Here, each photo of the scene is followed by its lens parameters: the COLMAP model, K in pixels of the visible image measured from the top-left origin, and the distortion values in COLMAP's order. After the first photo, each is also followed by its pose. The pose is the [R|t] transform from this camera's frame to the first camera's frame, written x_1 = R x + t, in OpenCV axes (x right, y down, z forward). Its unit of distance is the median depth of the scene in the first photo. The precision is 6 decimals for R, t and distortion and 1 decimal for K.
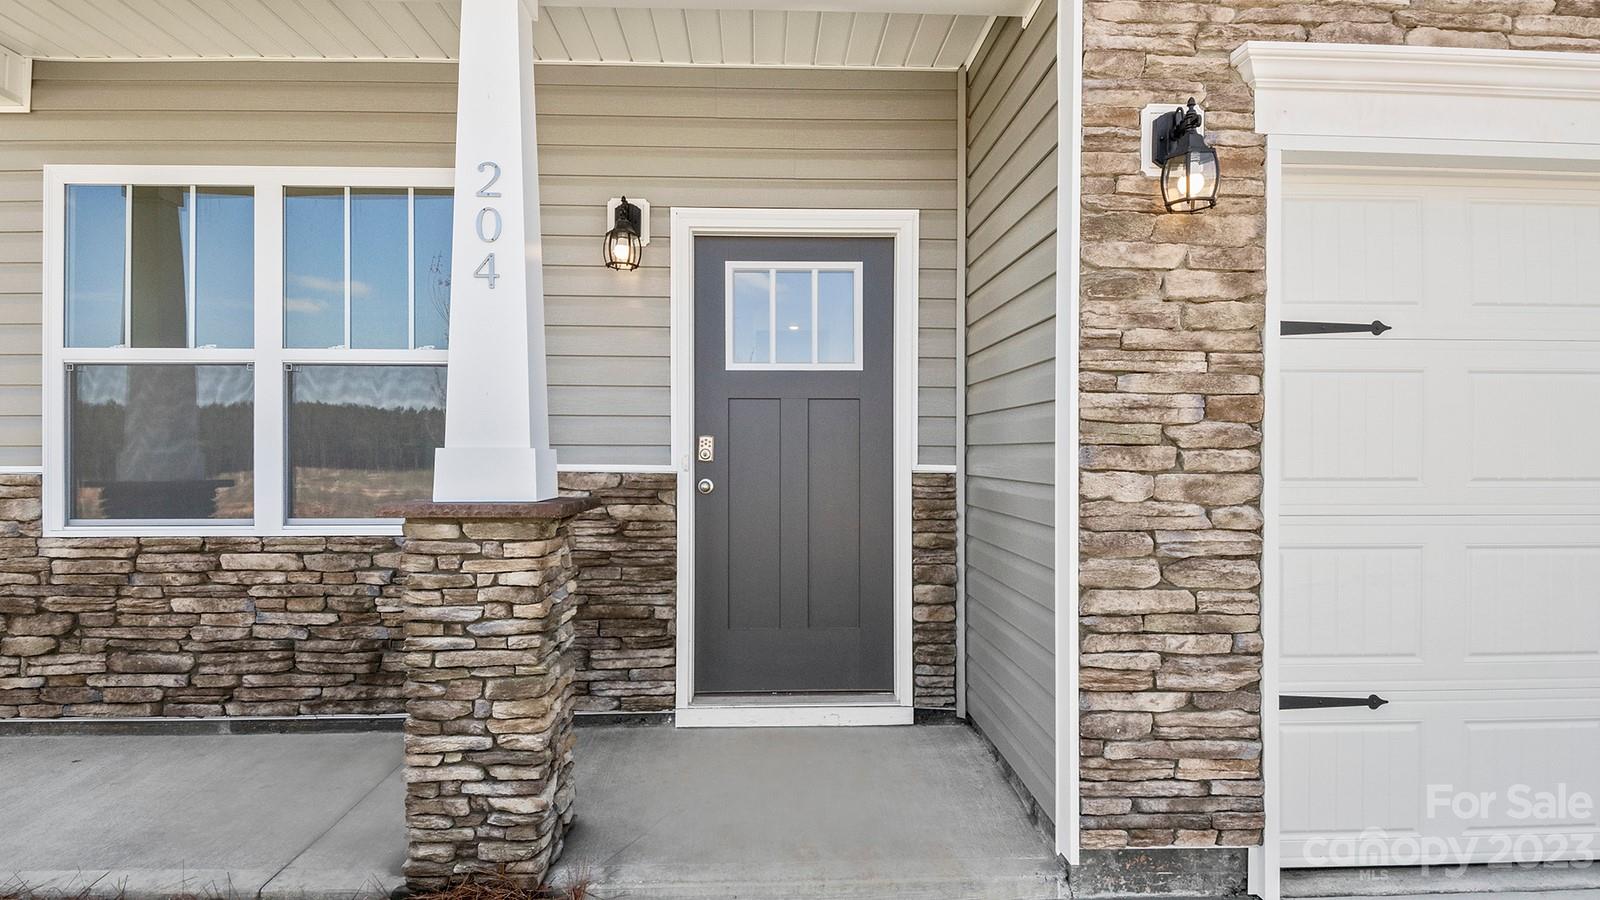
lens RADIAL K [[865.6, 0, 800.1], [0, 865.6, 453.0], [0, 0, 1]] dist [0.005441, -0.003890]
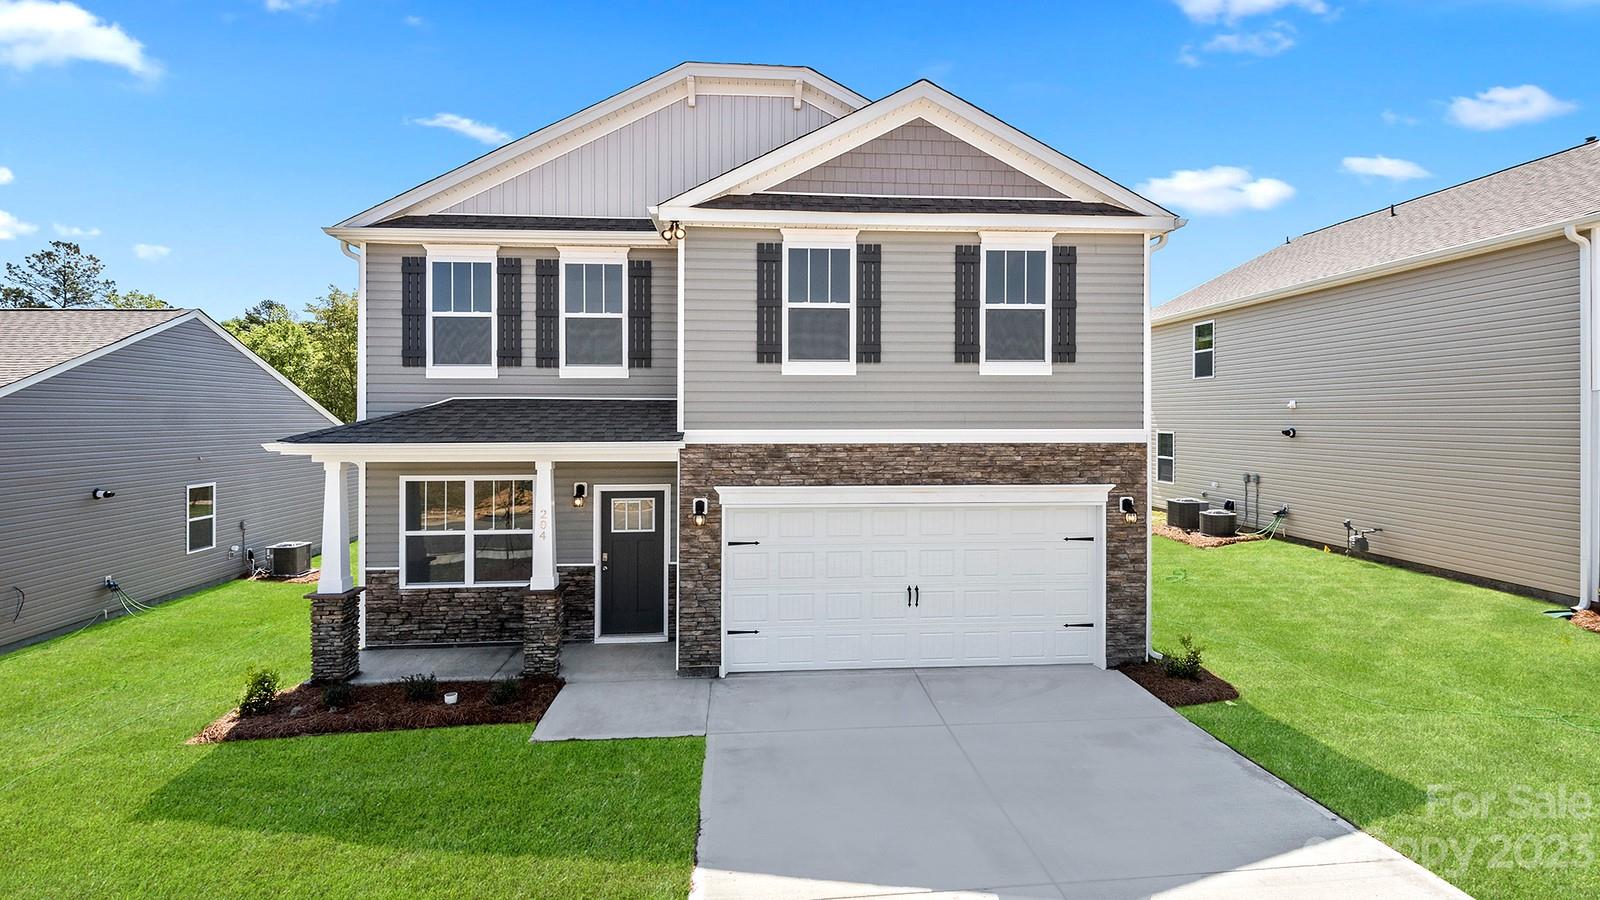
lens RADIAL K [[774.1, 0, 814.7], [0, 774.1, 404.9], [0, 0, 1]] dist [0.002494, 0.000127]
pose [[0.998491, -0.000089, 0.054916, 0.540640], [0.001039, 0.999850, -0.017274, -0.549029], [-0.054906, 0.017305, 0.998342, -2.036944]]
